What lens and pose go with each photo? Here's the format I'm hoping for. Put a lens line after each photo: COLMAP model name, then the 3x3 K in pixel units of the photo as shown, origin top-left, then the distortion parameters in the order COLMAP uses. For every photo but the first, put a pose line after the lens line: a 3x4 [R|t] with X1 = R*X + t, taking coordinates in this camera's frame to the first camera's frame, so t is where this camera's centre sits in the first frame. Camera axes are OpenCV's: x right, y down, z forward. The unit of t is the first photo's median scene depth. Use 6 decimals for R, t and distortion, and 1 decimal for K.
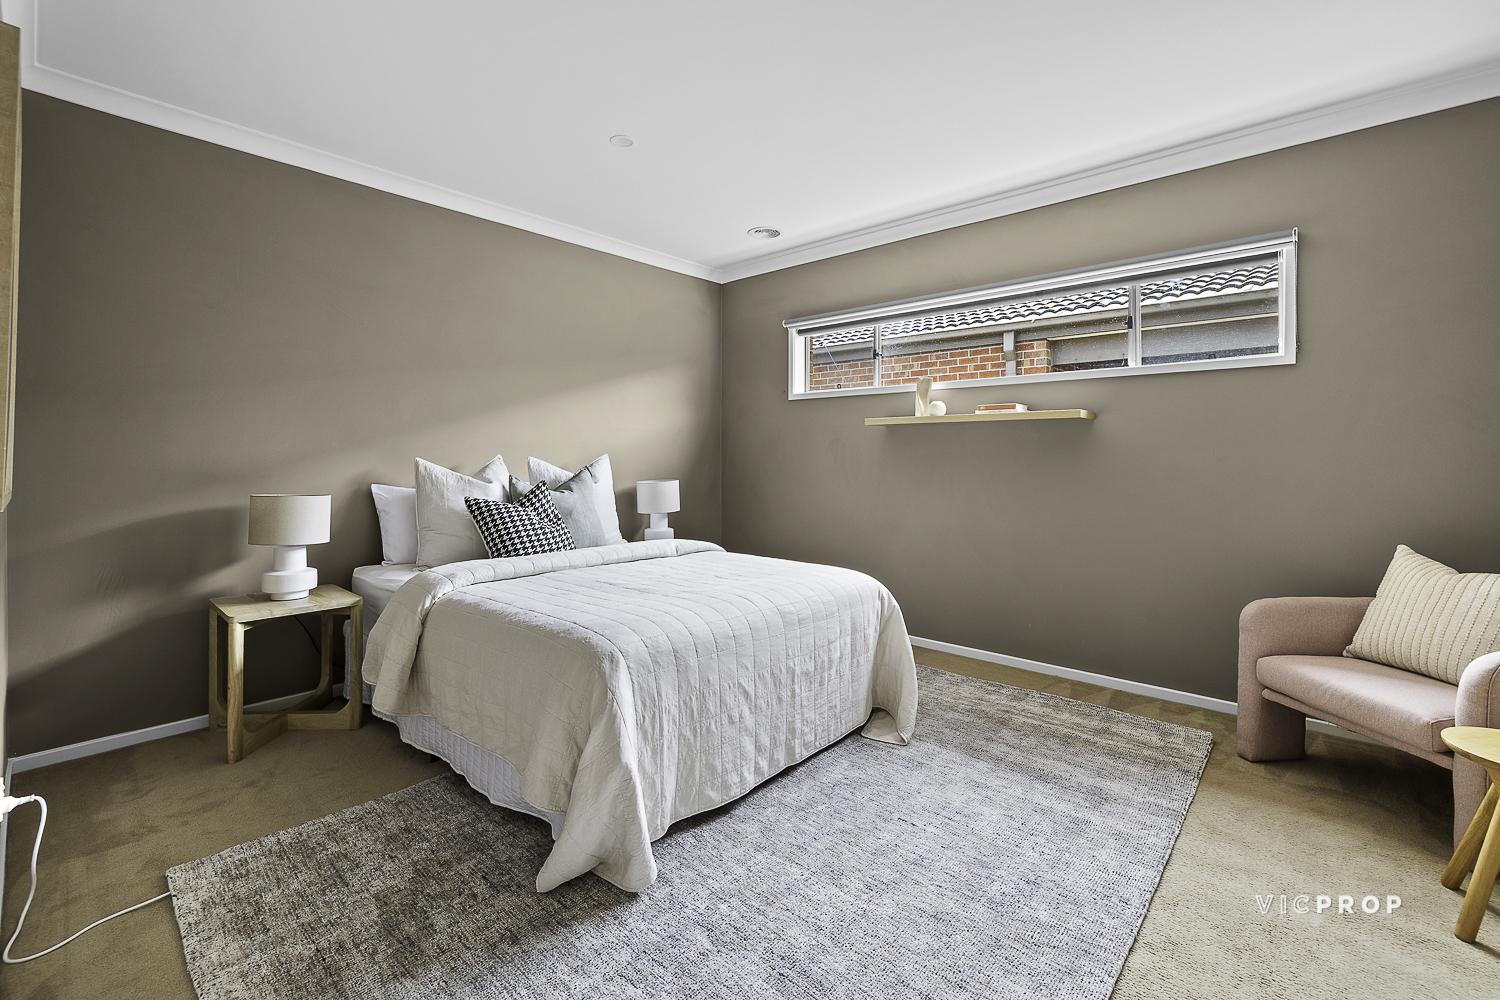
lens RADIAL K [[651.1, 0, 754.3], [0, 651.1, 469.2], [0, 0, 1]] dist [-0.000276, -0.000028]
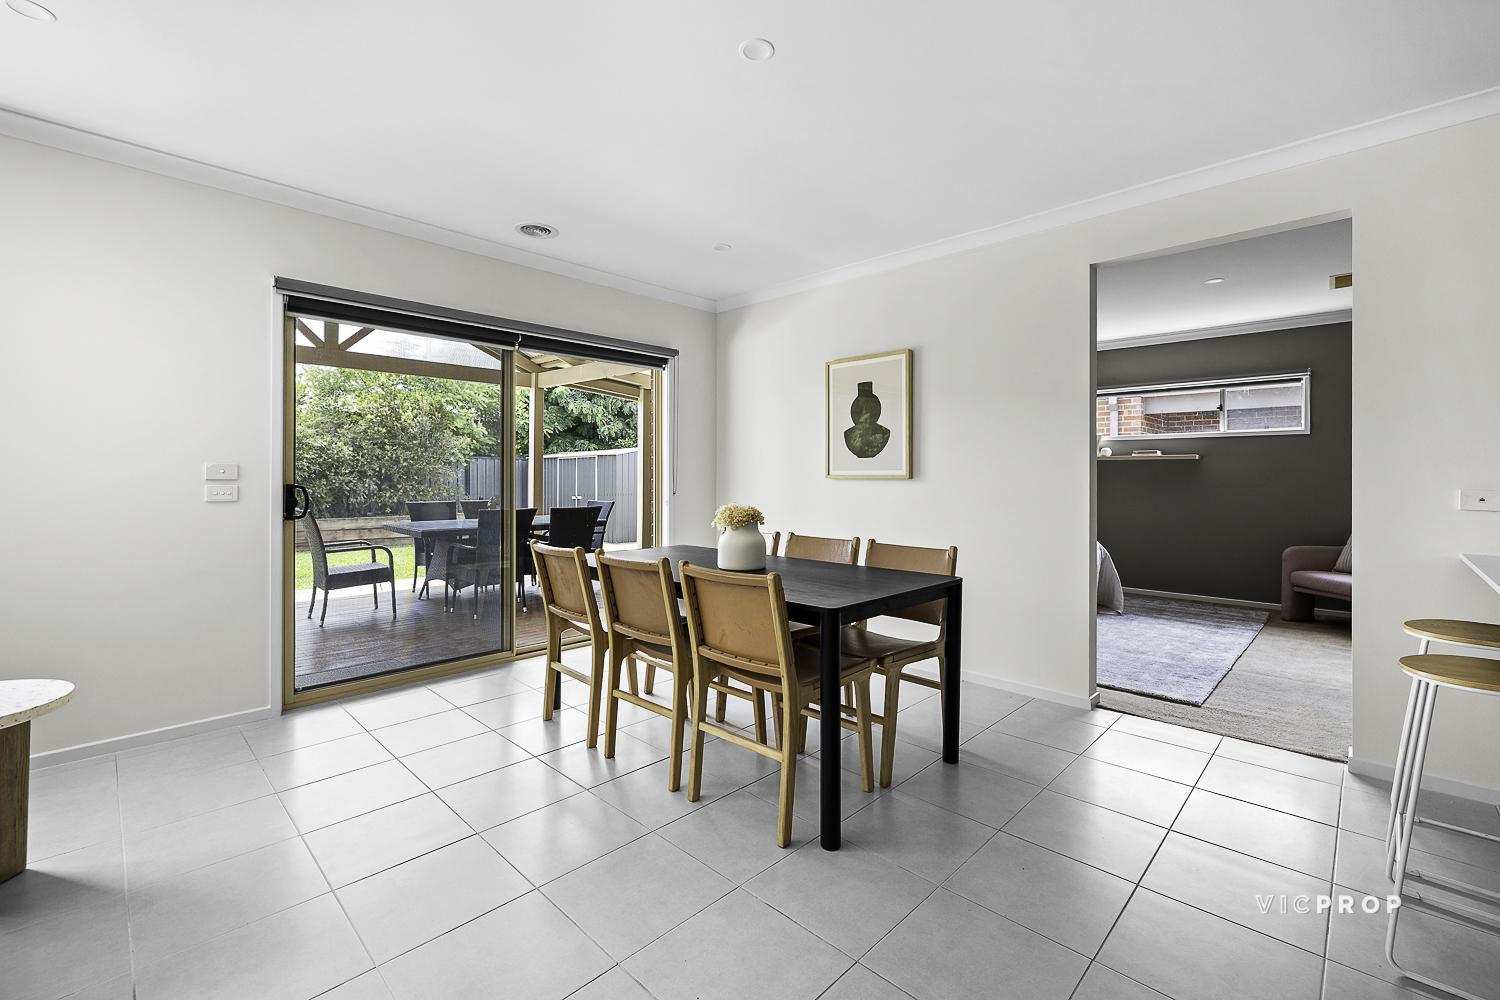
lens RADIAL K [[651.1, 0, 749.9], [0, 651.1, 484.4], [0, 0, 1]] dist [-0.000276, -0.000028]
pose [[0.999170, 0.001620, -0.040690, -0.840030], [-0.001903, 0.999974, -0.006902, 0.013431], [0.040678, 0.006973, 0.999148, -1.110122]]
